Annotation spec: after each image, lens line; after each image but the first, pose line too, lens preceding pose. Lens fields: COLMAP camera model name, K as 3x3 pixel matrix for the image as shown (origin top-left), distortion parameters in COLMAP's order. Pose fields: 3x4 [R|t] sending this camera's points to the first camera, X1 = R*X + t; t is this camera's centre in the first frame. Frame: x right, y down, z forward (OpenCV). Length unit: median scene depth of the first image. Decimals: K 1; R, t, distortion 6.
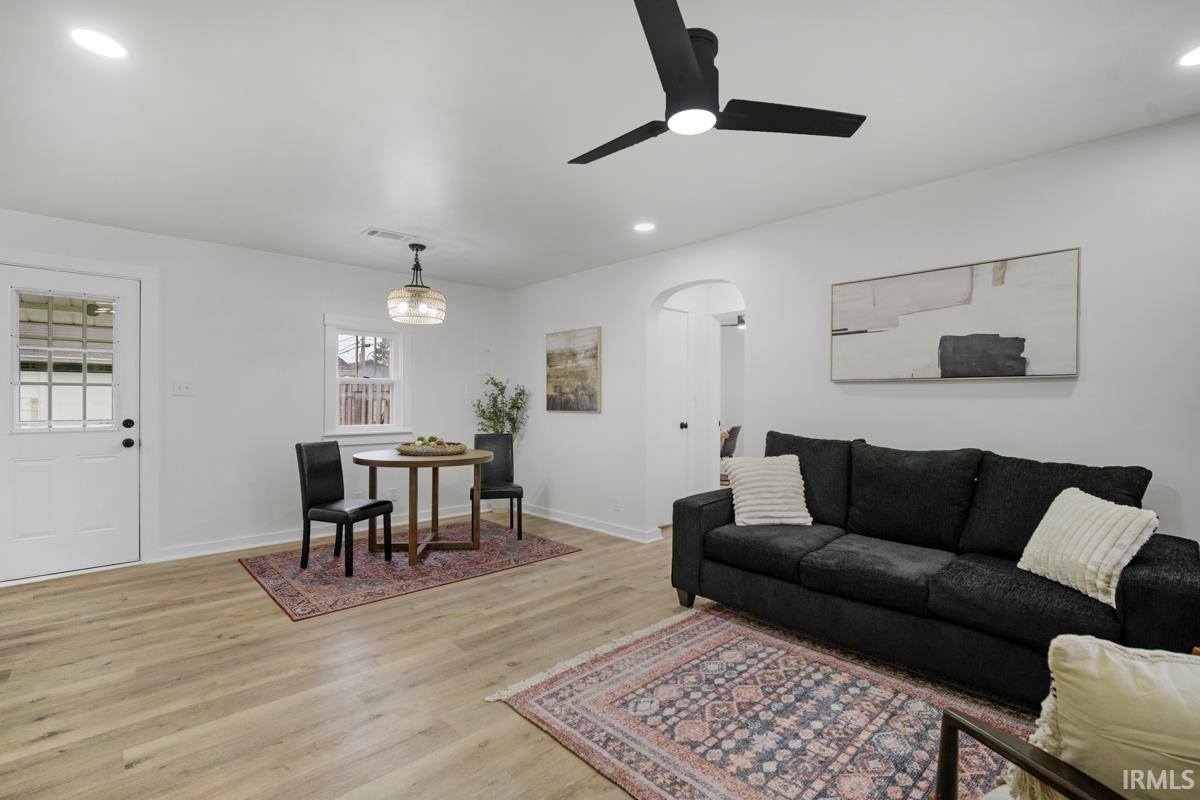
lens RADIAL K [[547.3, 0, 600.4], [0, 547.3, 405.5], [0, 0, 1]] dist [-0.011547, 0.000044]
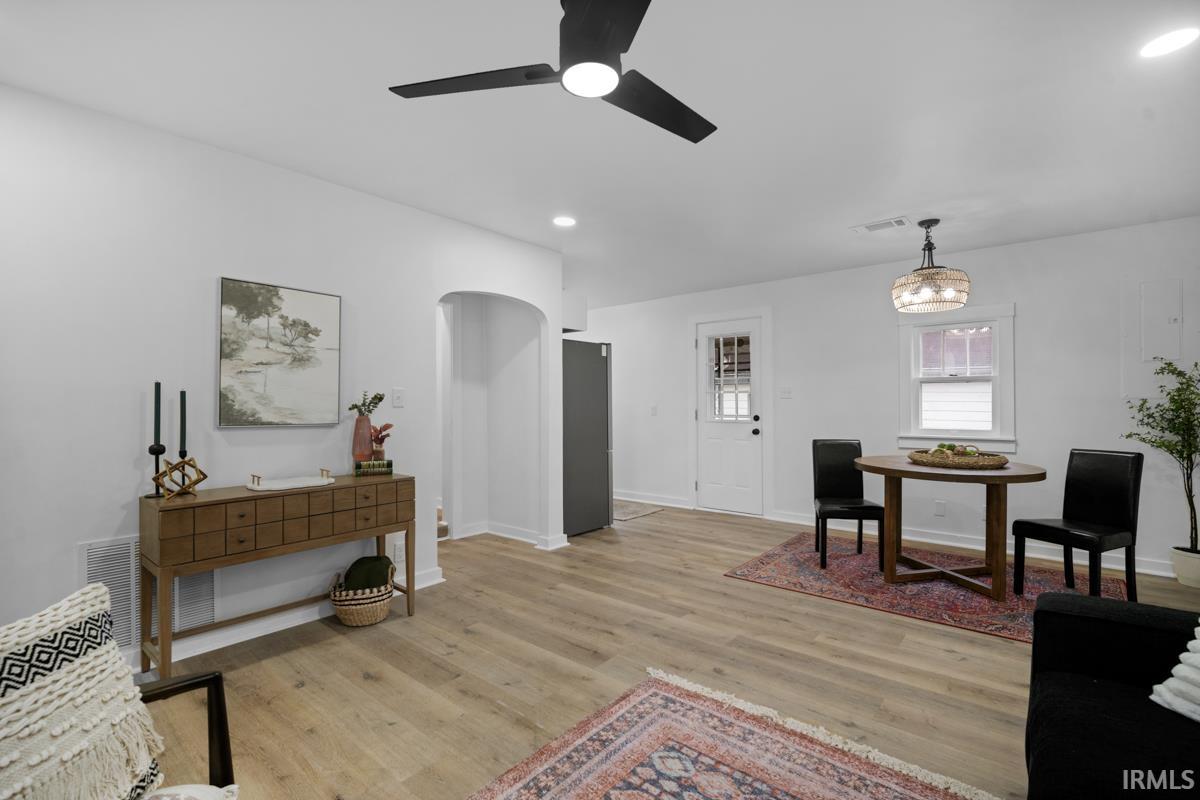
lens RADIAL K [[524.9, 0, 600.0], [0, 524.9, 400.0], [0, 0, 1]] dist [-0.011260, -0.000261]
pose [[0.115038, -0.010122, -0.993310, 0.674425], [-0.004726, 0.999931, -0.010736, 0.002416], [0.993350, 0.005930, 0.114982, 0.617292]]
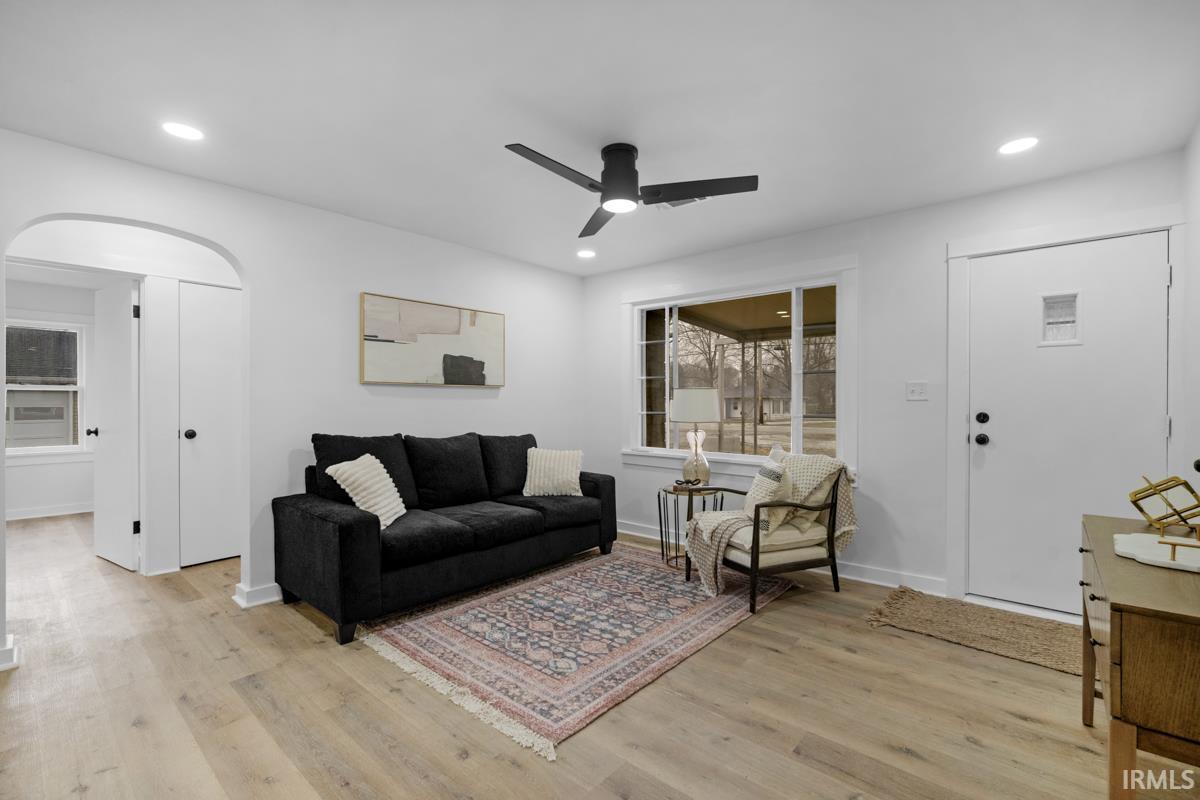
lens RADIAL K [[524.9, 0, 600.0], [0, 524.9, 400.0], [0, 0, 1]] dist [-0.011260, -0.000261]
pose [[-0.096130, -0.002613, 0.995365, -0.808129], [0.006163, 0.999976, 0.003220, -0.013238], [-0.995350, 0.006444, -0.096112, 0.797234]]
